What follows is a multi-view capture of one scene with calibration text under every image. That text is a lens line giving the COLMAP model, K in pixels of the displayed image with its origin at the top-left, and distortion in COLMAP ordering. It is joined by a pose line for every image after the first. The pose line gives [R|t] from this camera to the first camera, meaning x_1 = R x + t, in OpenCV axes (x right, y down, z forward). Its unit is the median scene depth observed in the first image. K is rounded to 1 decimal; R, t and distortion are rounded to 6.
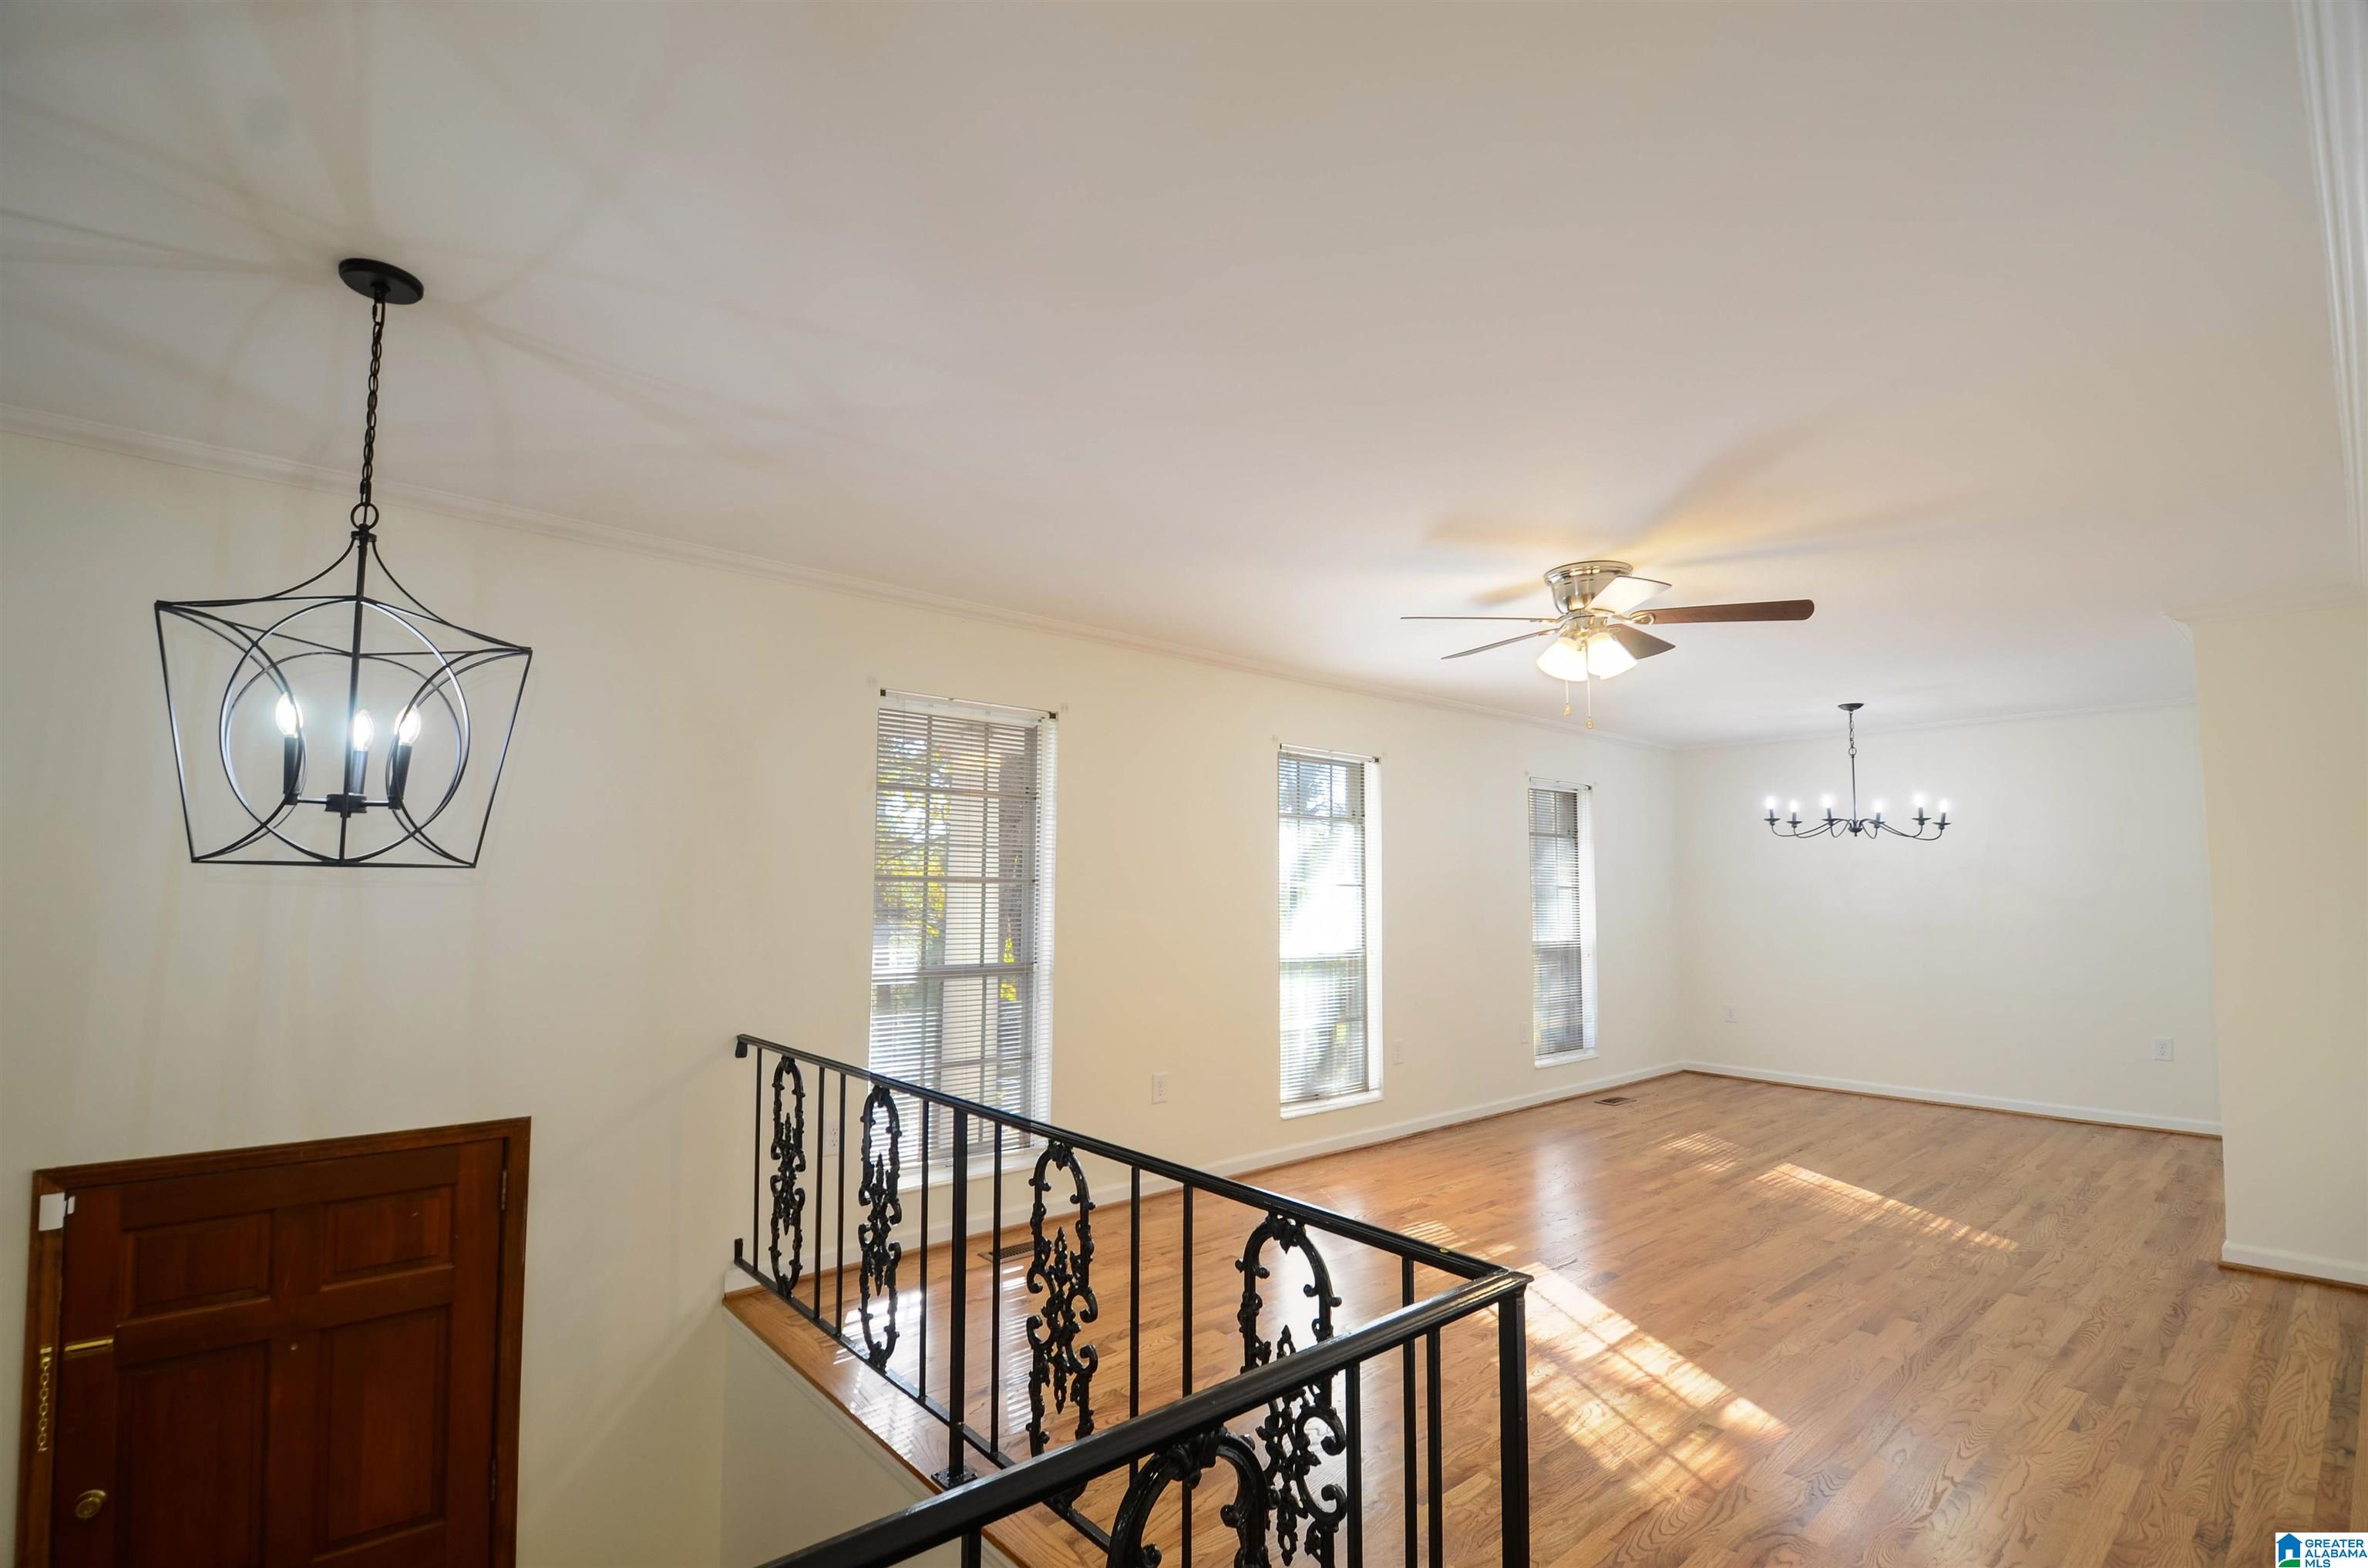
lens RADIAL K [[1068.8, 0, 1175.4], [0, 1068.8, 811.4], [0, 0, 1]] dist [0.027671, -0.029416]
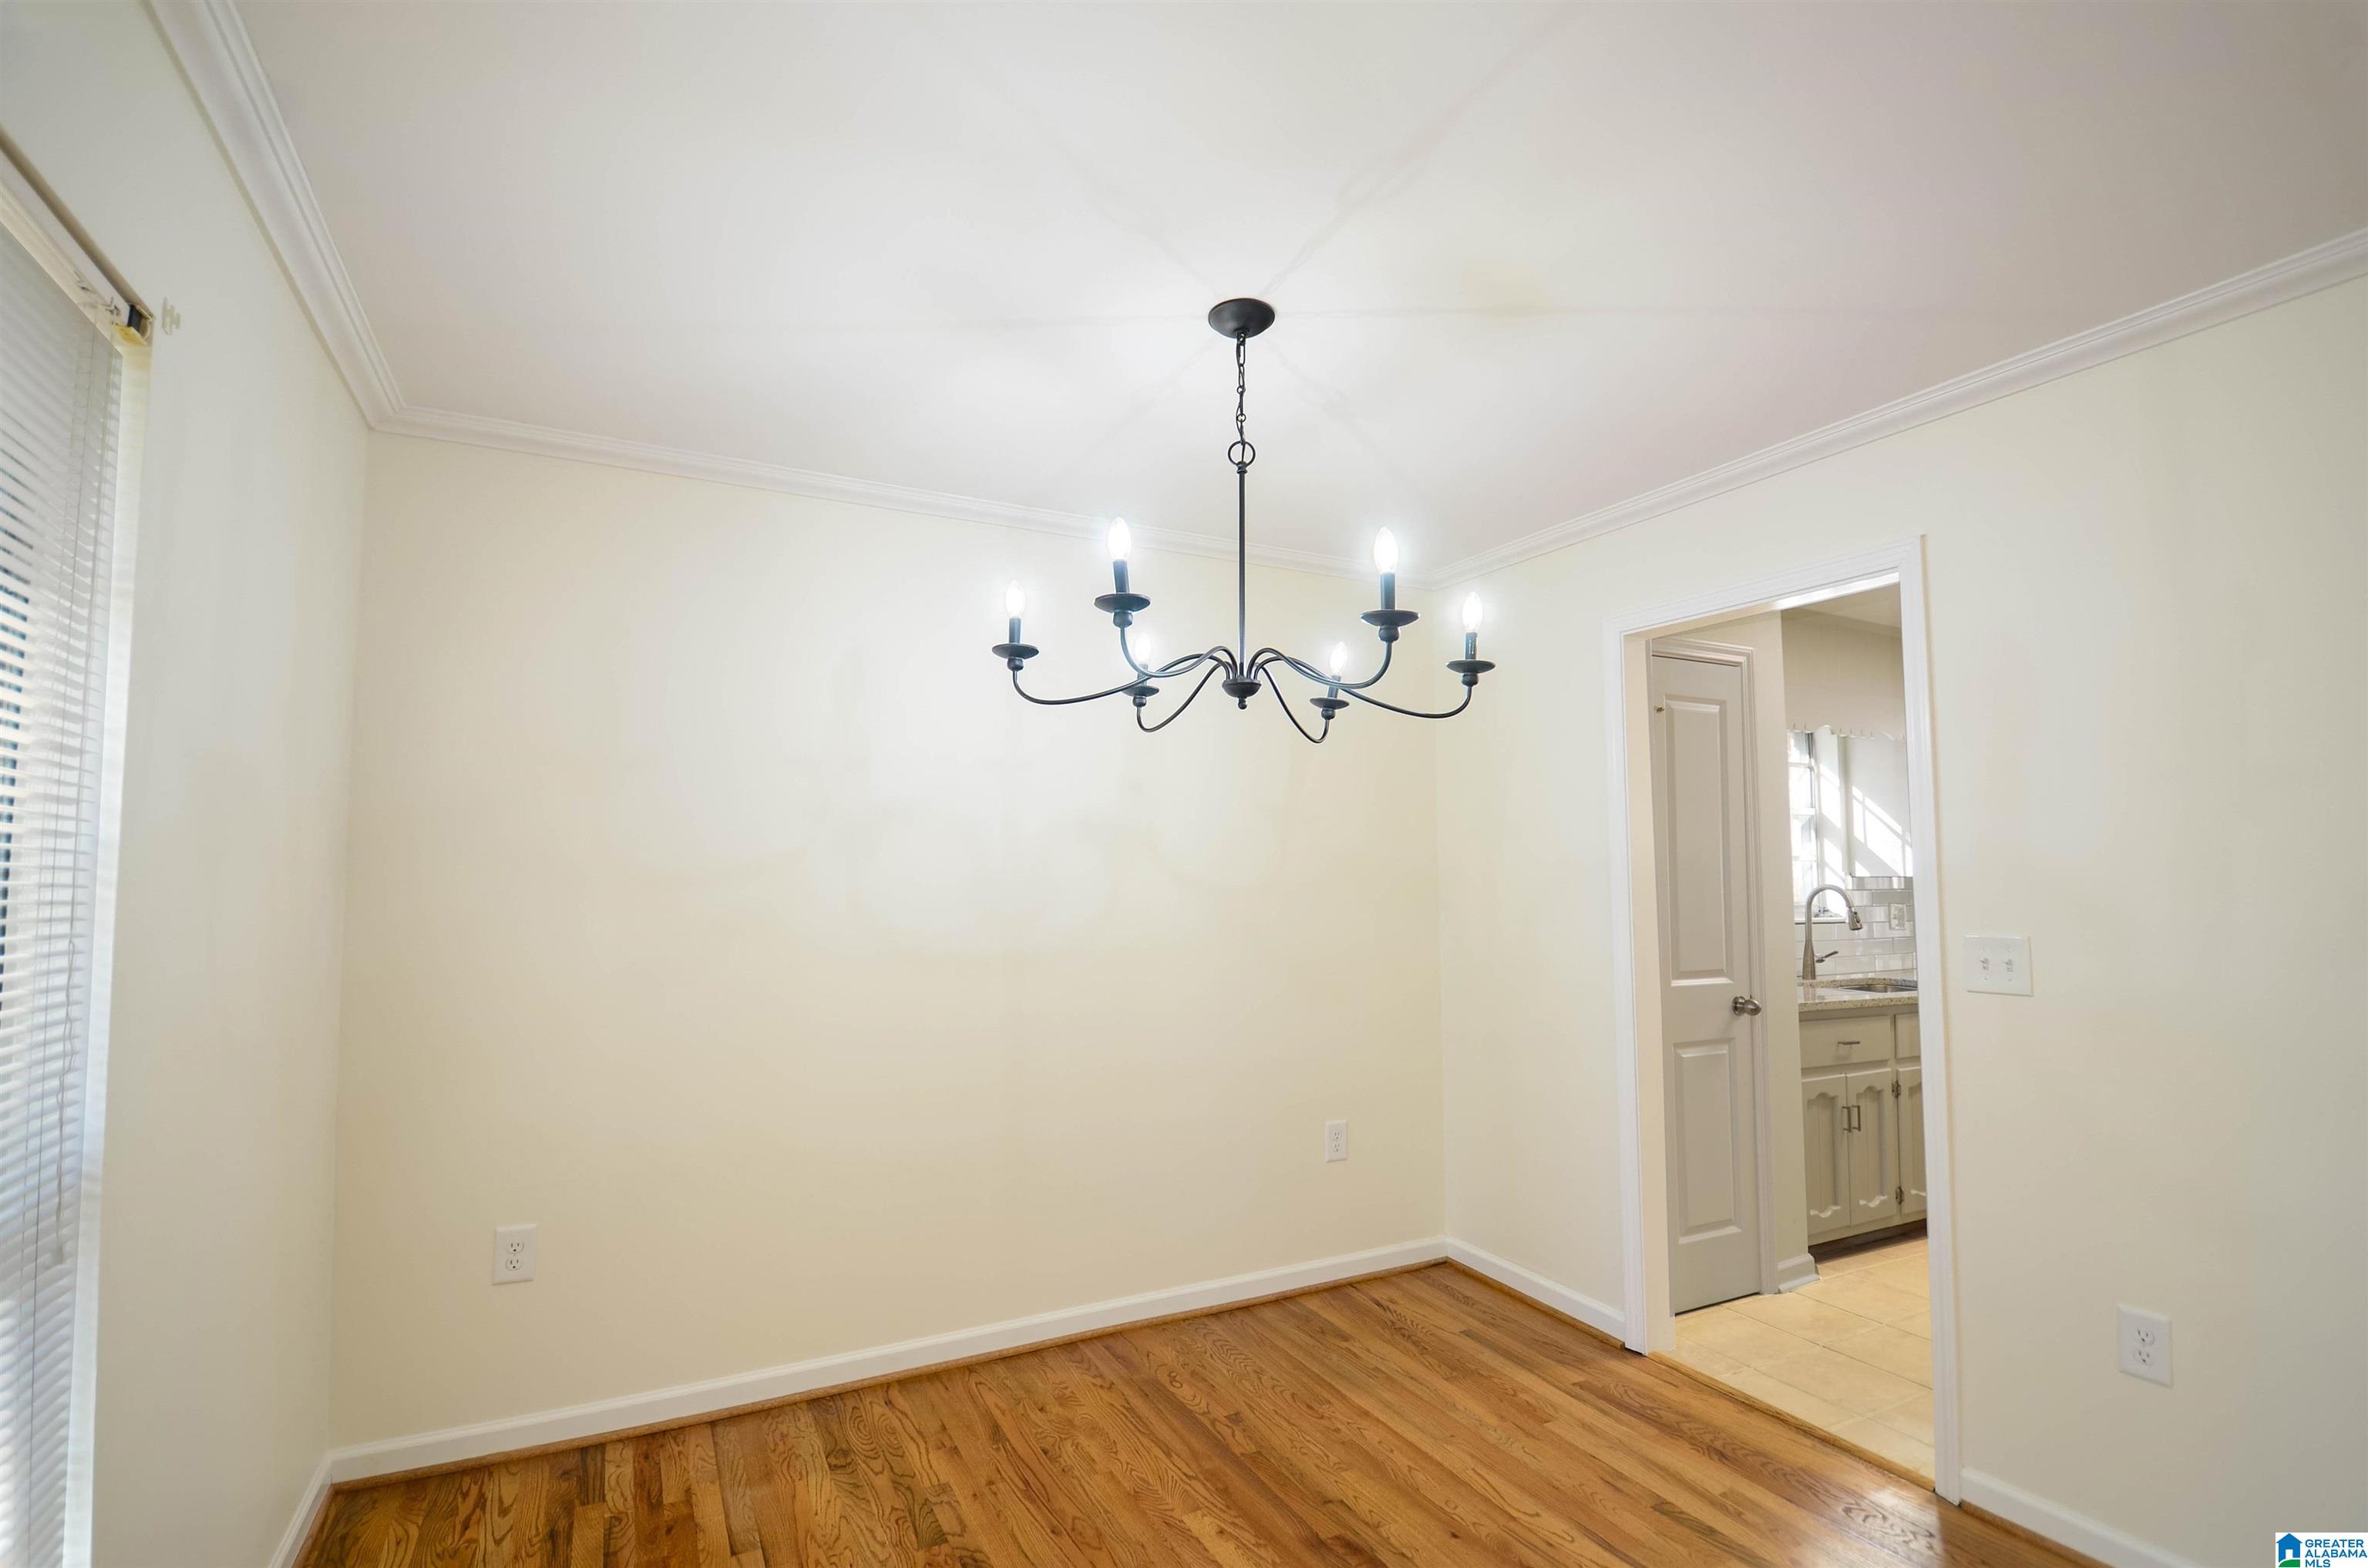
lens RADIAL K [[1068.8, 0, 1175.4], [0, 1068.8, 811.4], [0, 0, 1]] dist [0.027671, -0.029416]
pose [[0.240405, 0.058659, 0.968899, 0.364035], [-0.066685, 0.996812, -0.043803, 0.082674], [-0.968379, -0.054081, 0.243550, 1.094874]]
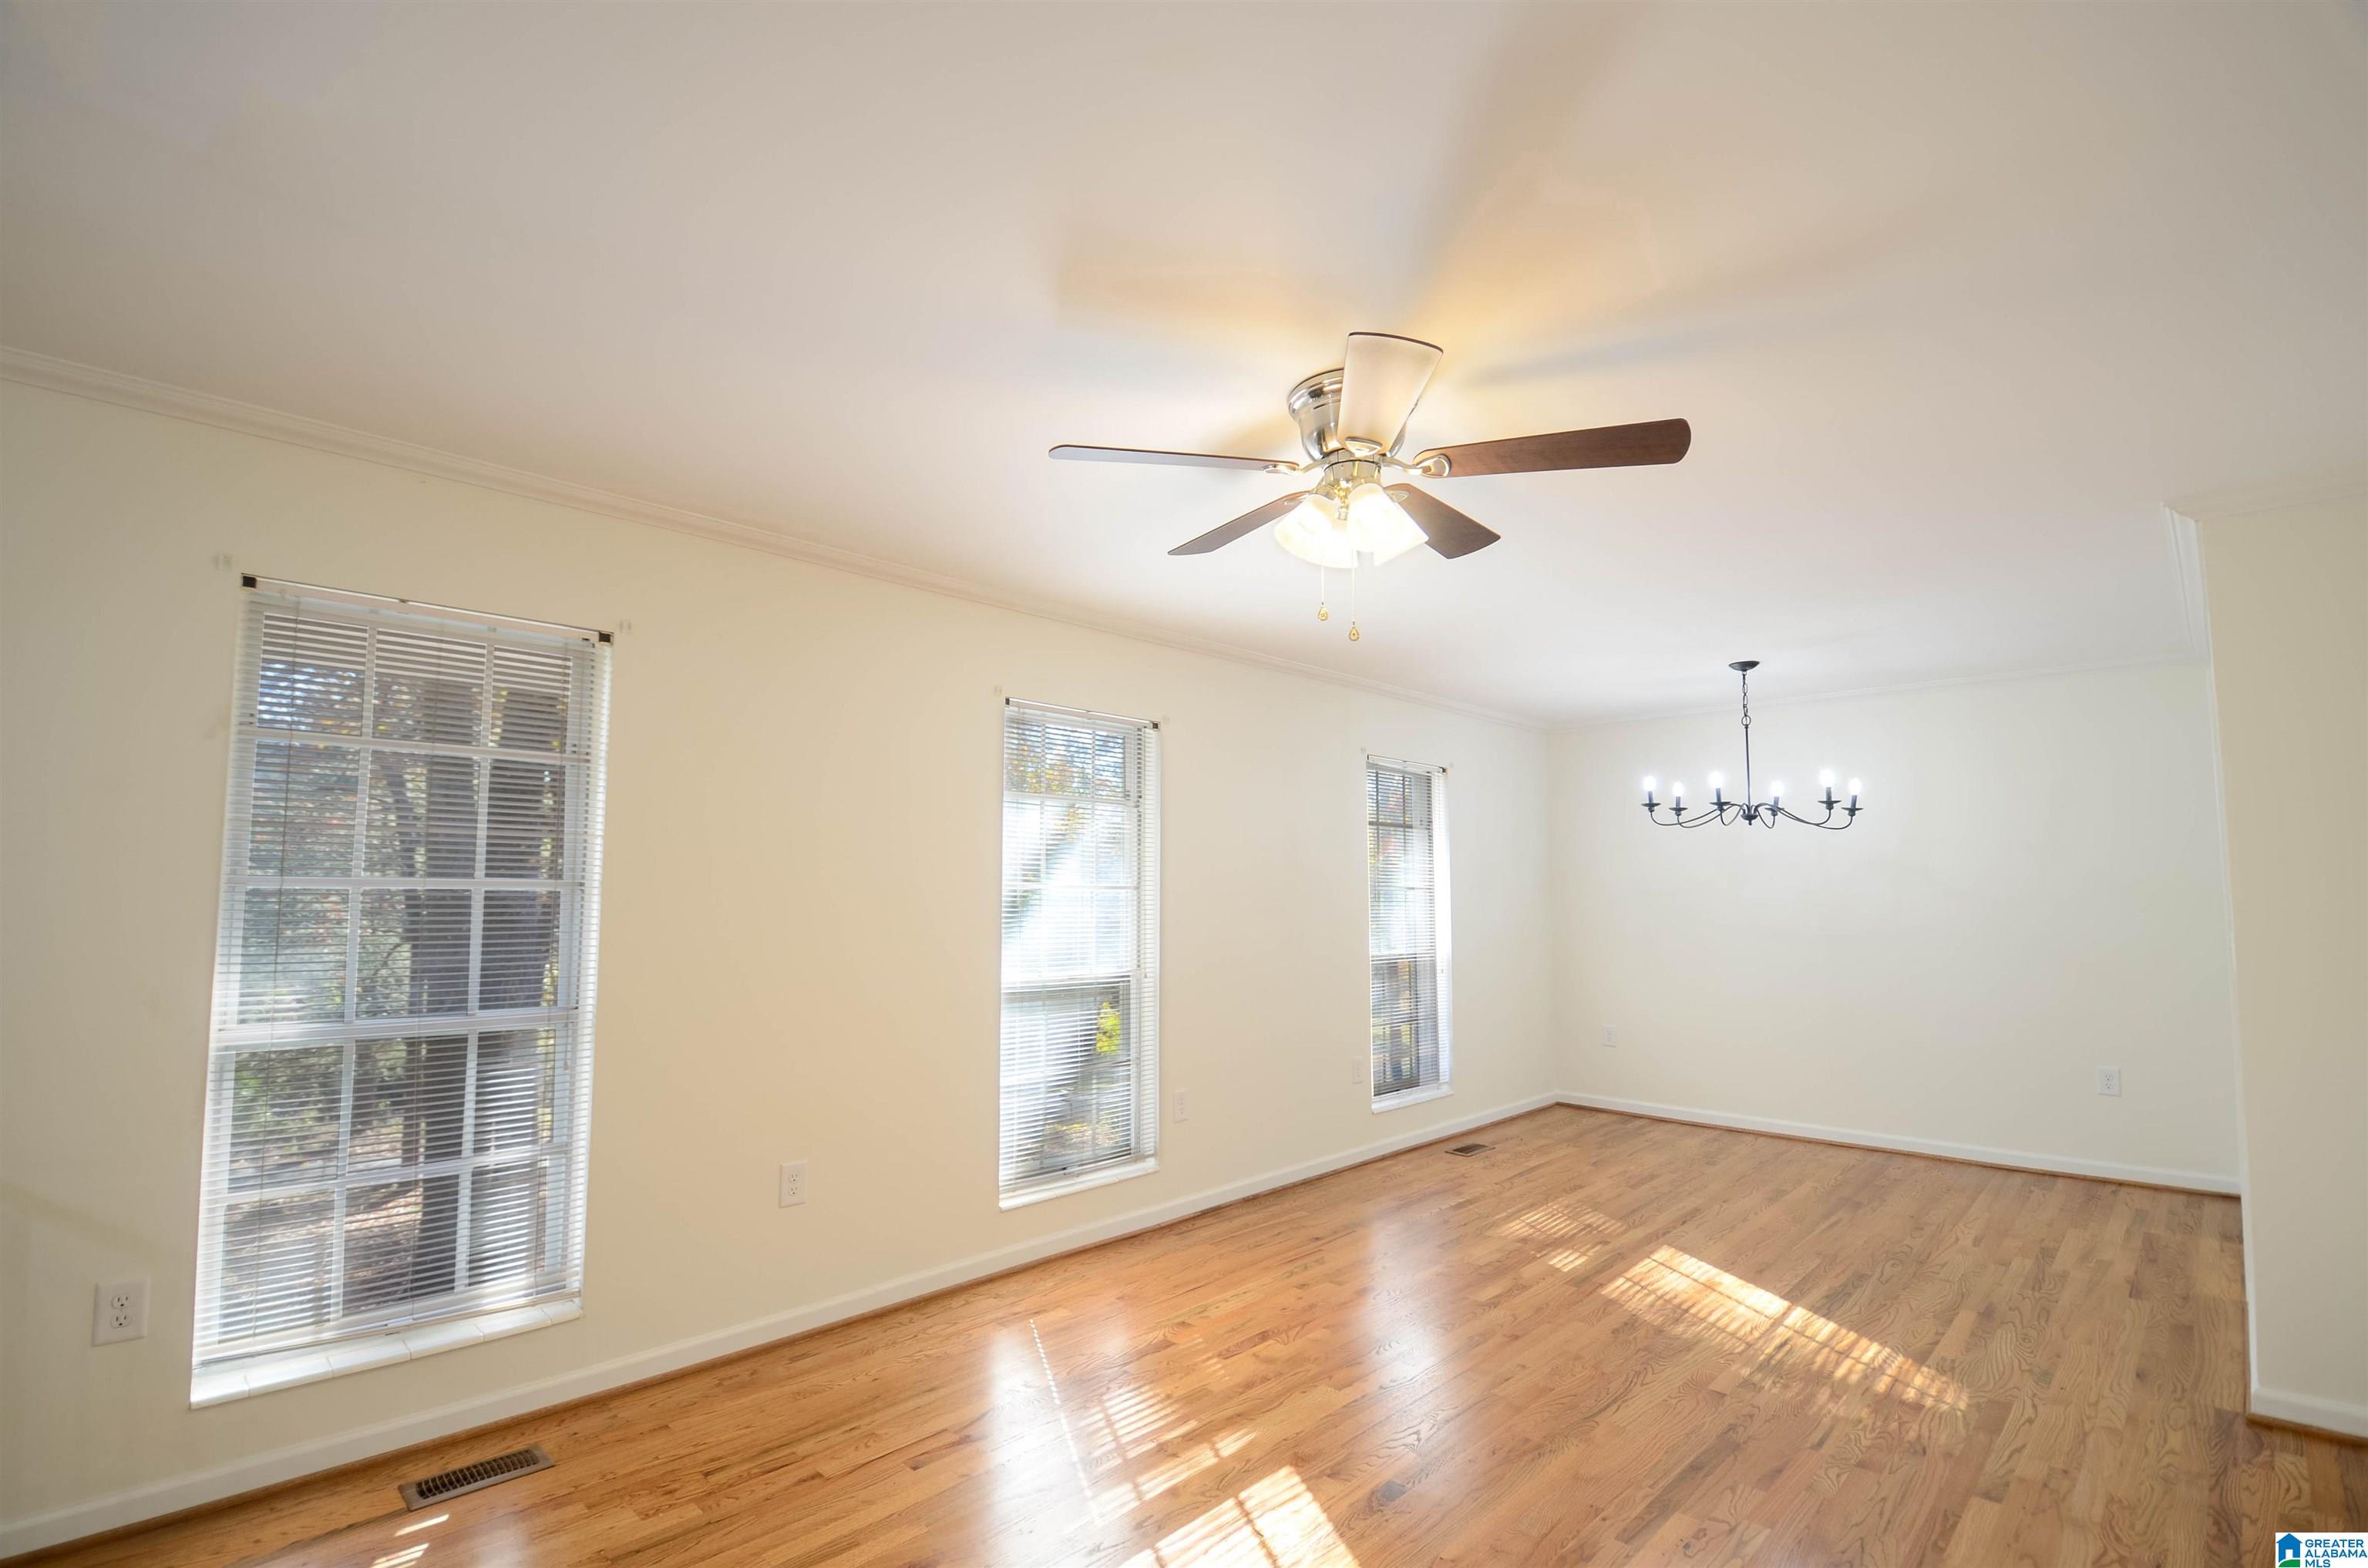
lens RADIAL K [[1068.8, 0, 1175.4], [0, 1068.8, 811.4], [0, 0, 1]] dist [0.027671, -0.029416]
pose [[0.997157, 0.000073, 0.075355, 0.161862], [0.000179, 0.999994, -0.003337, 0.018403], [-0.075355, 0.003341, 0.997151, 0.261263]]
